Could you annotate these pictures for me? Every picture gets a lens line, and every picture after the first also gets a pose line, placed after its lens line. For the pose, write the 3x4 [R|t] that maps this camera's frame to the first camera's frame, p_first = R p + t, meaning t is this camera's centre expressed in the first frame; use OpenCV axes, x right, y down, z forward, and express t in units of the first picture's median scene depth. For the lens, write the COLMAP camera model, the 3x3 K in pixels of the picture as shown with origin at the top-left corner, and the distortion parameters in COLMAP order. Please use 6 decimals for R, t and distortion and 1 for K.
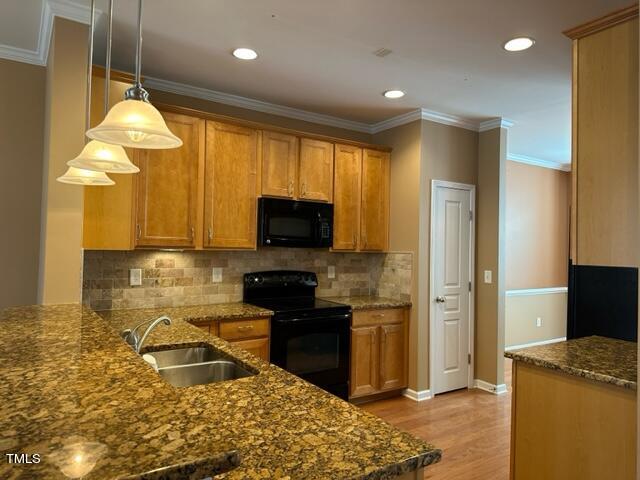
lens RADIAL K [[449.6, 0, 319.6], [0, 449.6, 236.3], [0, 0, 1]] dist [0.122614, -0.202474]
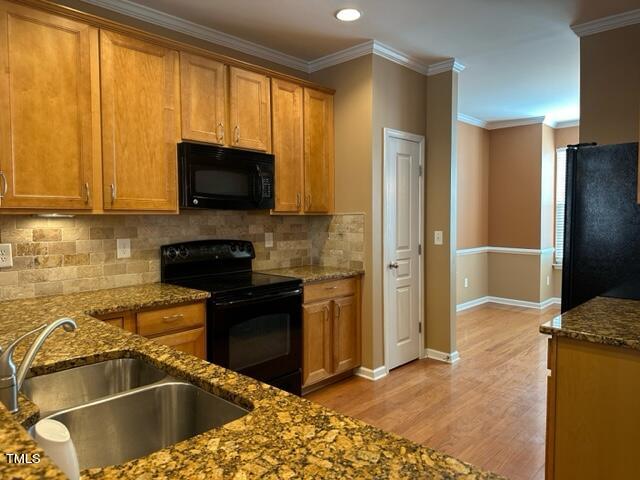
lens RADIAL K [[449.6, 0, 319.6], [0, 449.6, 236.3], [0, 0, 1]] dist [0.122614, -0.202474]
pose [[0.973648, -0.036935, 0.225046, -0.076396], [0.022076, 0.997428, 0.068186, 0.020182], [-0.226986, -0.061421, 0.971959, 0.186258]]
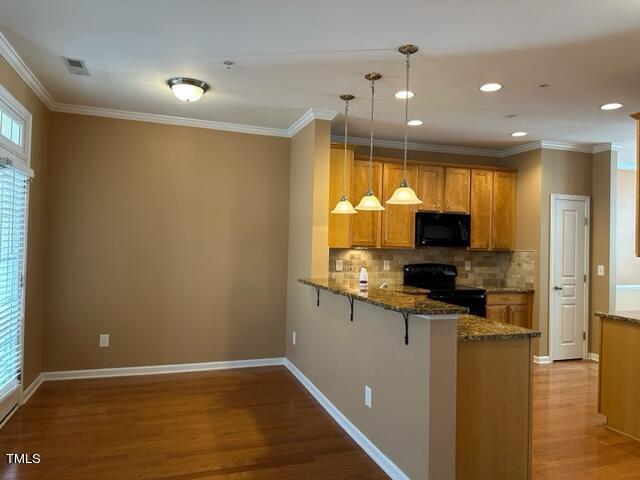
lens RADIAL K [[449.6, 0, 319.6], [0, 449.6, 236.3], [0, 0, 1]] dist [0.122614, -0.202474]
pose [[0.969378, -0.004225, -0.245538, -0.073531], [0.004829, 0.999987, 0.001859, -0.011575], [0.245527, -0.002988, 0.969385, -0.435441]]
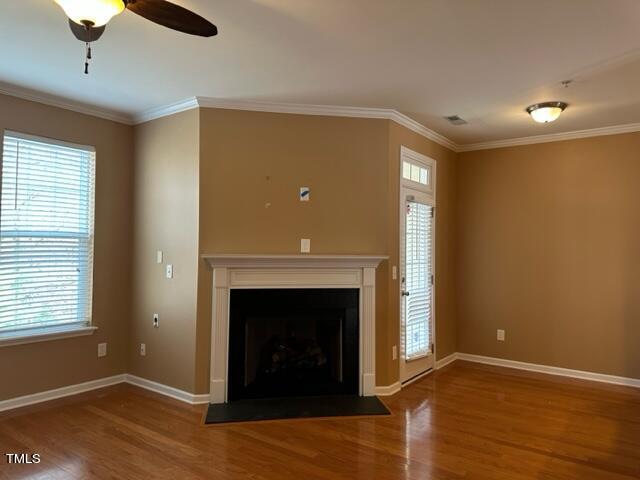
lens RADIAL K [[452.2, 0, 320.0], [0, 452.2, 240.0], [0, 0, 1]] dist [0.071244, -0.094855]
pose [[0.338761, -0.039729, -0.940033, 0.216631], [0.021314, 0.999176, -0.034547, 0.001412], [0.940631, -0.008333, 0.339328, -0.426441]]
